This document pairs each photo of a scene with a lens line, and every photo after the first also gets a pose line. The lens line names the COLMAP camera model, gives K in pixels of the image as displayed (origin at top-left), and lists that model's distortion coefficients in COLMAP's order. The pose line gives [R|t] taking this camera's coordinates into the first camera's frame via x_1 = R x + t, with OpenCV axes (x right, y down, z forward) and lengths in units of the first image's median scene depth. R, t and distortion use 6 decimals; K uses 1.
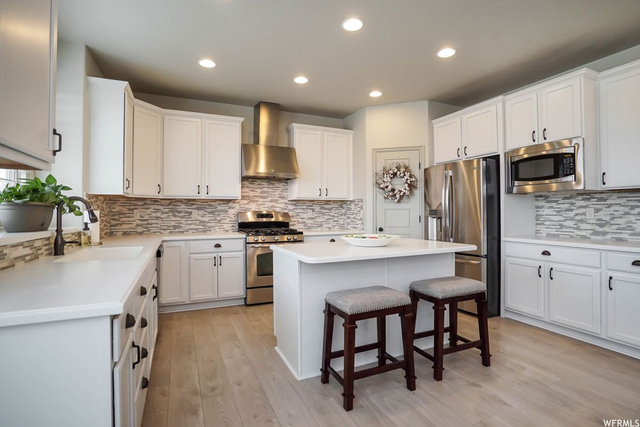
lens RADIAL K [[314.8, 0, 320.5], [0, 314.8, 215.4], [0, 0, 1]] dist [-0.036156, 0.002741]
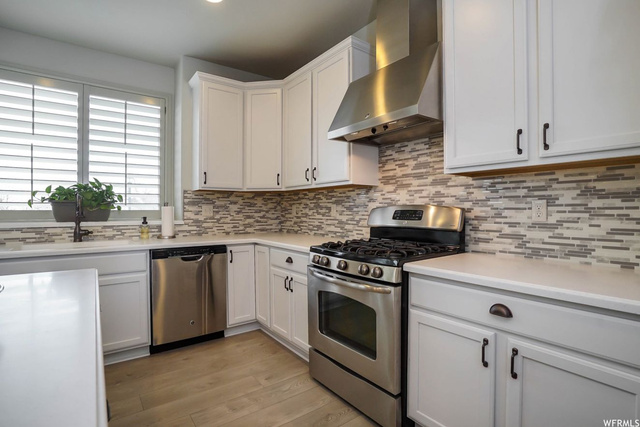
lens RADIAL K [[314.8, 0, 320.2], [0, 314.8, 212.2], [0, 0, 1]] dist [-0.036156, 0.002741]
pose [[0.201327, 0.009811, -0.979475, 0.270627], [-0.009417, 0.999923, 0.008080, -0.005765], [0.979479, 0.007597, 0.201404, 0.806430]]
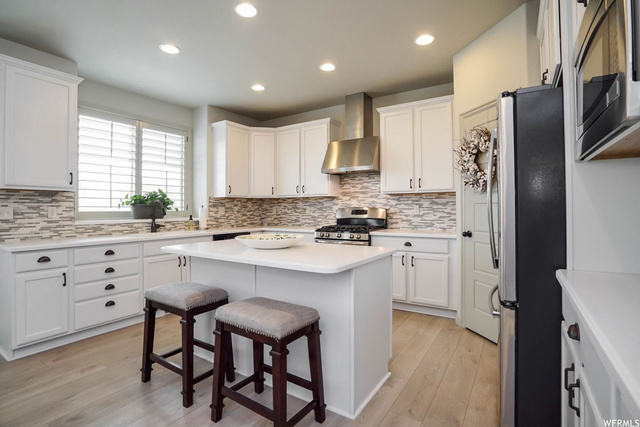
lens RADIAL K [[314.8, 0, 319.9], [0, 314.8, 210.6], [0, 0, 1]] dist [-0.036156, 0.002741]
pose [[0.533675, 0.003935, -0.845681, 0.593301], [-0.003889, 0.999990, 0.002198, -0.005295], [0.845681, 0.002116, 0.533685, 0.401149]]
